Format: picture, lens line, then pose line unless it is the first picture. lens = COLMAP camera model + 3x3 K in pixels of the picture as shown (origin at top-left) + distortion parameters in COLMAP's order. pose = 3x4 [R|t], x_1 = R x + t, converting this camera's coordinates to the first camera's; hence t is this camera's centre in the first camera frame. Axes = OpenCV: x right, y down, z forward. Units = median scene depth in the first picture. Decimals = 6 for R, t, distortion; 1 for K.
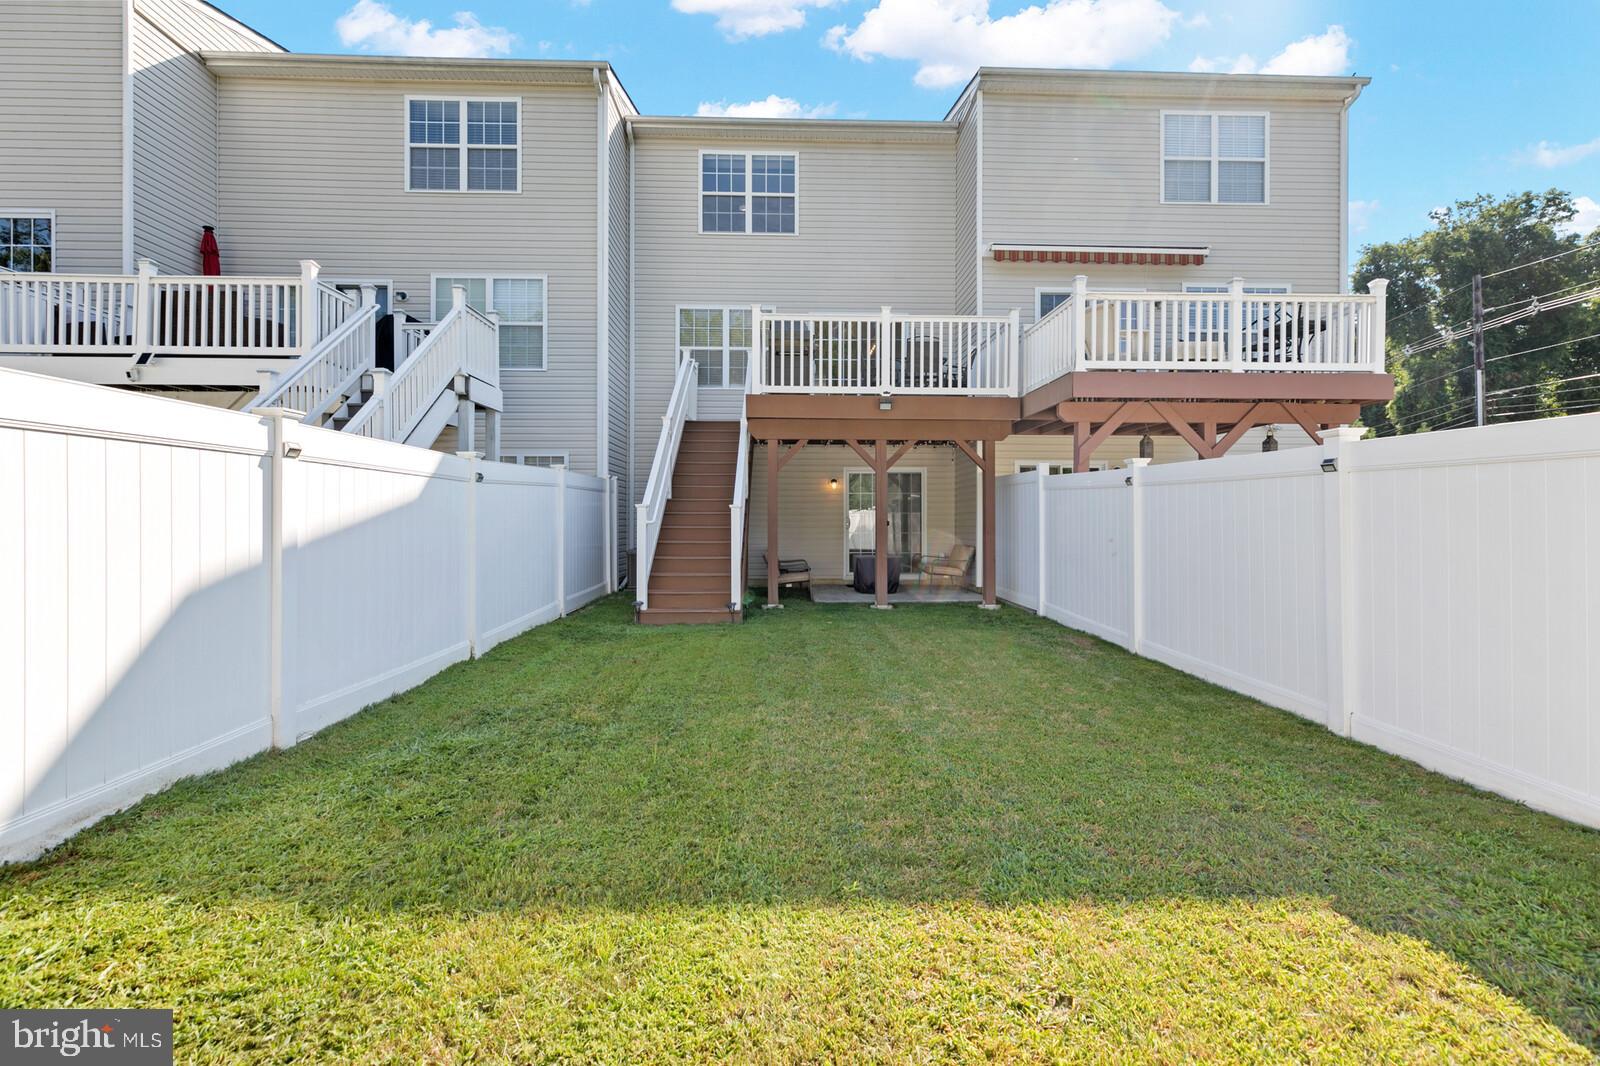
lens RADIAL K [[712.6, 0, 803.7], [0, 712.6, 512.6], [0, 0, 1]] dist [0.003653, 0.000854]
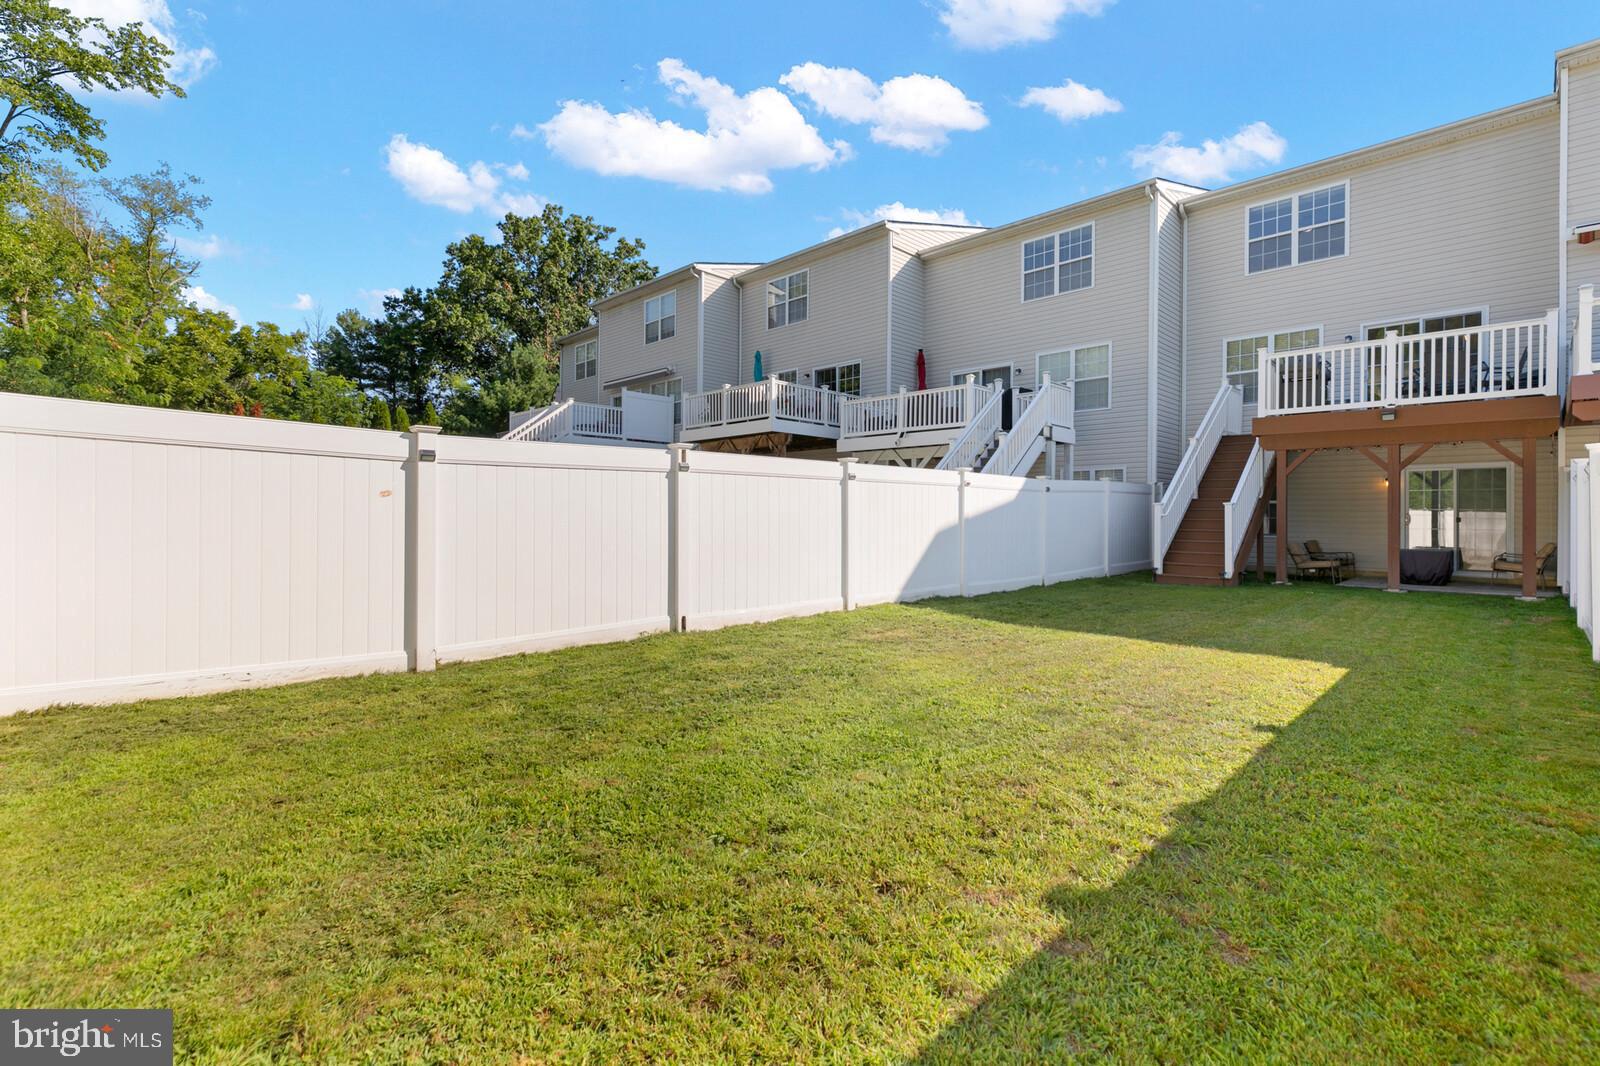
lens RADIAL K [[712.6, 0, 803.1], [0, 712.6, 523.0], [0, 0, 1]] dist [0.003653, 0.000854]
pose [[0.678315, 0.010106, -0.734702, 0.313970], [-0.001910, 0.999926, 0.011991, 0.011742], [0.734769, -0.006731, 0.678284, -0.479735]]
